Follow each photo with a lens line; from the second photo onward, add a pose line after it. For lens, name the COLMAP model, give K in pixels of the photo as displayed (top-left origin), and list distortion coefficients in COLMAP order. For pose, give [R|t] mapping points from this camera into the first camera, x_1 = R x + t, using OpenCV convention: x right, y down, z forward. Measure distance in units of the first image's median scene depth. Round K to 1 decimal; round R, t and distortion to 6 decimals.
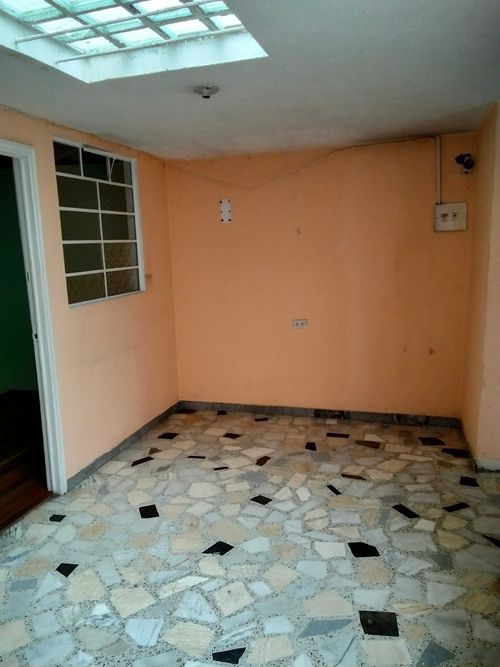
lens RADIAL K [[529.1, 0, 248.4], [0, 529.1, 331.7], [0, 0, 1]] dist [0.035539, -0.038256]
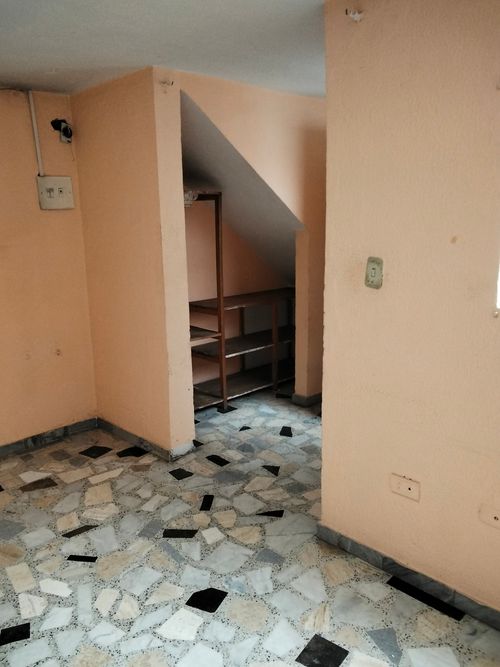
lens RADIAL K [[529.1, 0, 250.0], [0, 529.1, 334.5], [0, 0, 1]] dist [0.035539, -0.038256]
pose [[0.484753, -0.179763, 0.855979, -0.296246], [0.149660, 0.981266, 0.121320, -0.061176], [-0.861752, 0.069296, 0.502576, 0.394666]]
